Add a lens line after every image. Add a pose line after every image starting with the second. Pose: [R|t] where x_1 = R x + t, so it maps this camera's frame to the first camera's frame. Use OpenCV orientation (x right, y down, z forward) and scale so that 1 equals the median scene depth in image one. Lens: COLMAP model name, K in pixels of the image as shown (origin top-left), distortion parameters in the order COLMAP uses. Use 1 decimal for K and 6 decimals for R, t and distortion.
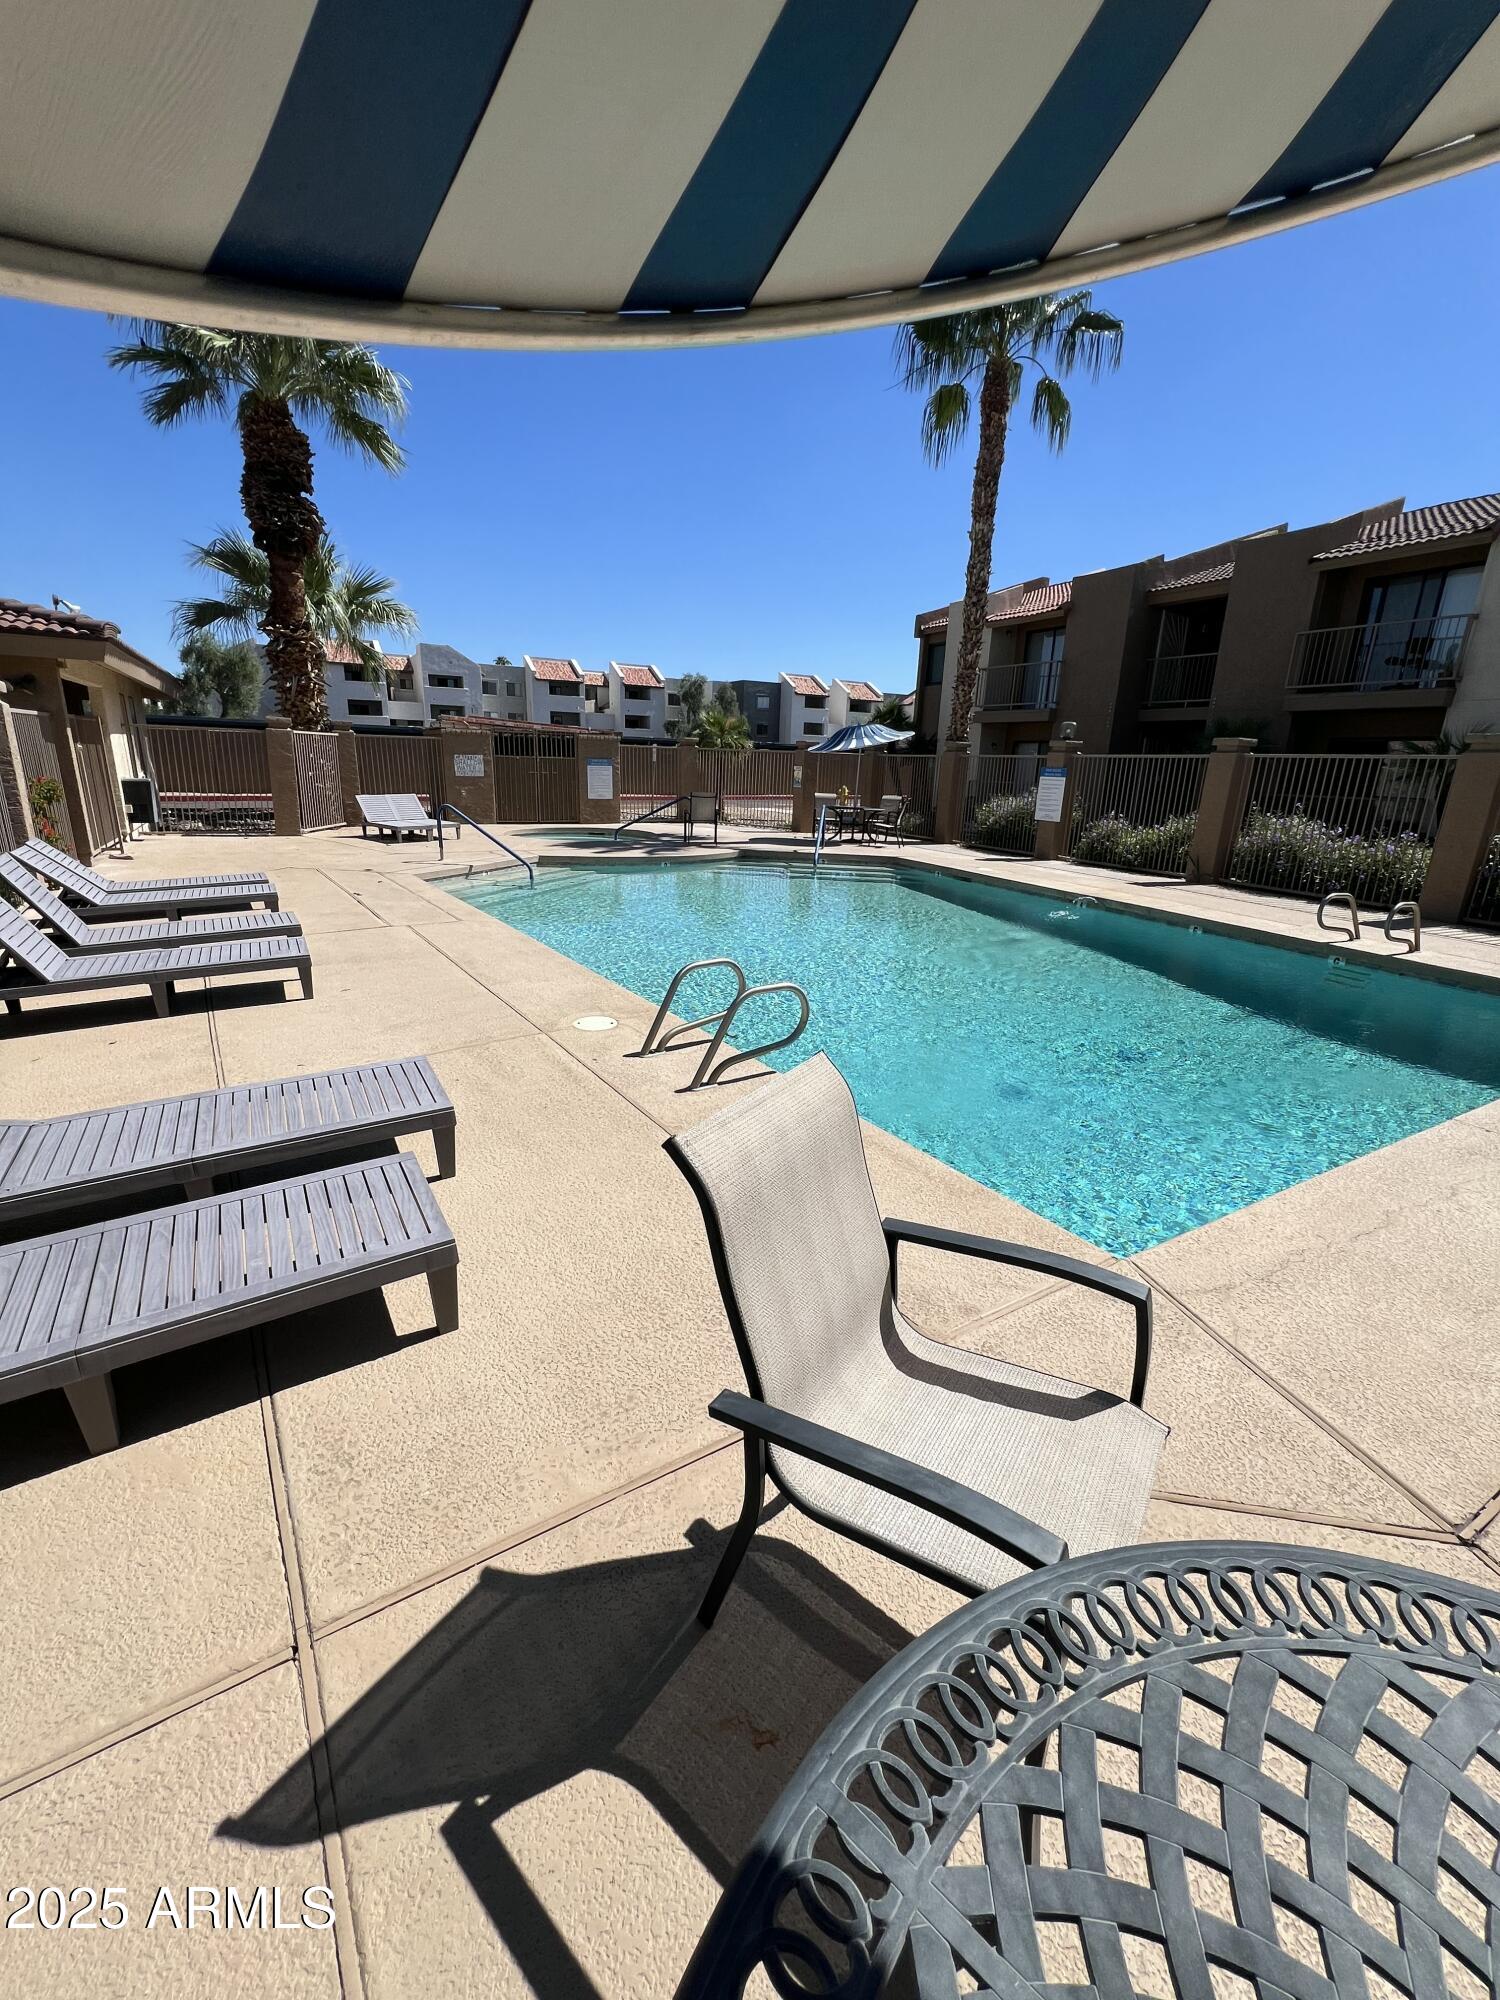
lens RADIAL K [[809.5, 0, 744.3], [0, 809.5, 997.2], [0, 0, 1]] dist [0.000327, 0.000878]
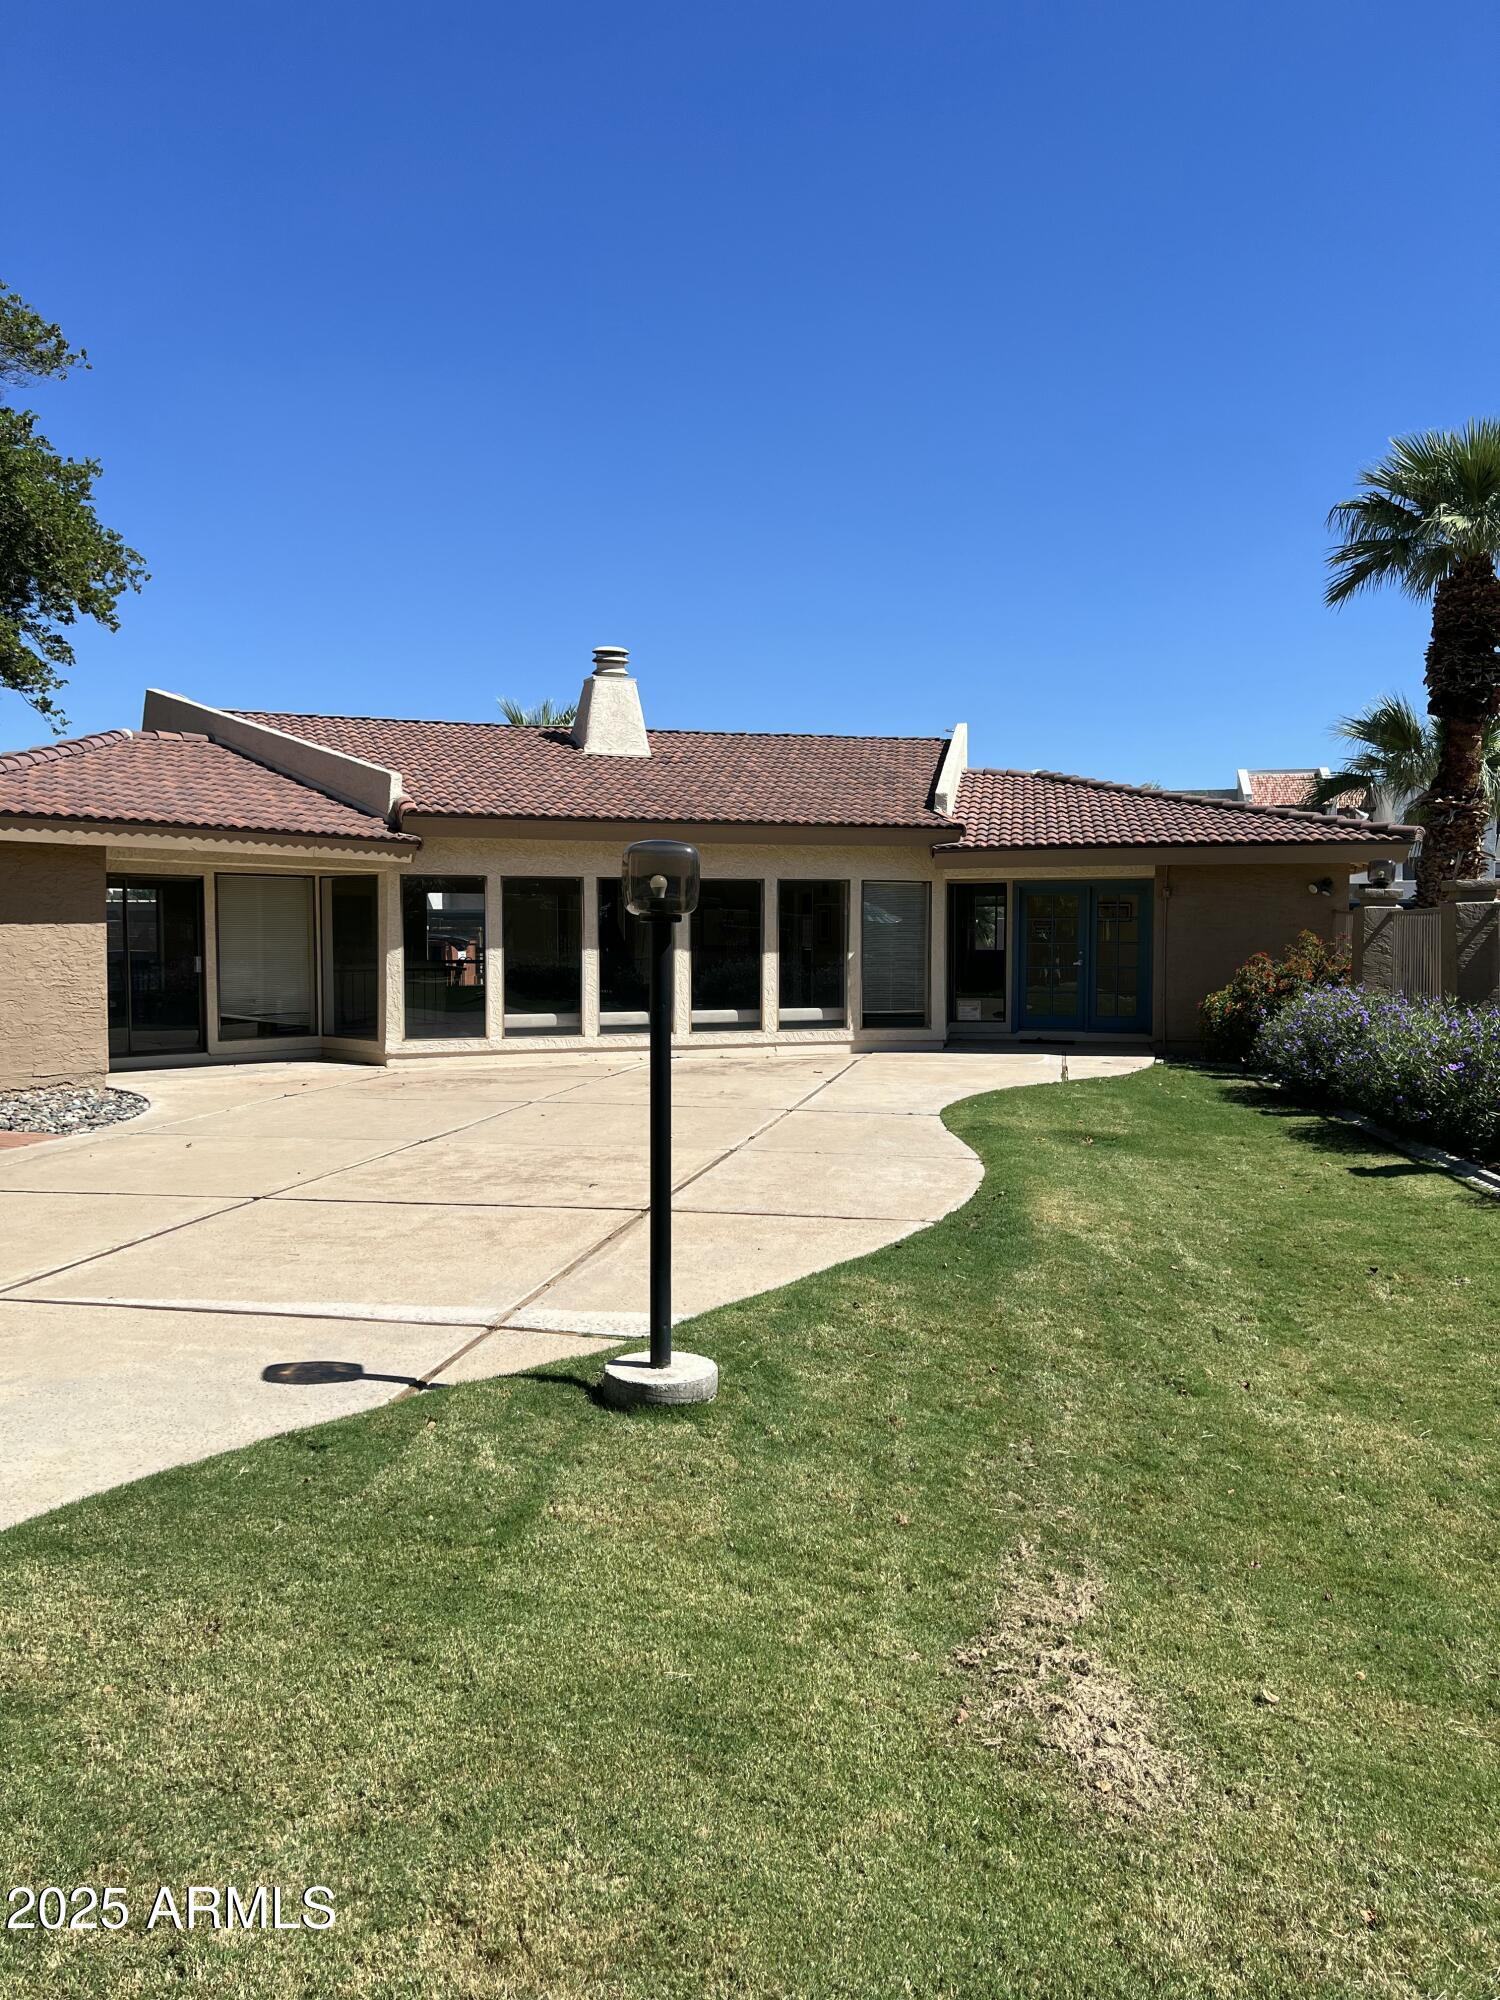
lens RADIAL K [[1510.6, 0, 741.5], [0, 1510.6, 1007.7], [0, 0, 1]] dist [0.055265, -0.061567]
pose [[0.758967, 0.002431, -0.651124, -0.086169], [-0.160260, 0.969929, -0.183181, 0.144410], [0.631099, 0.243378, 0.736534, -0.512026]]
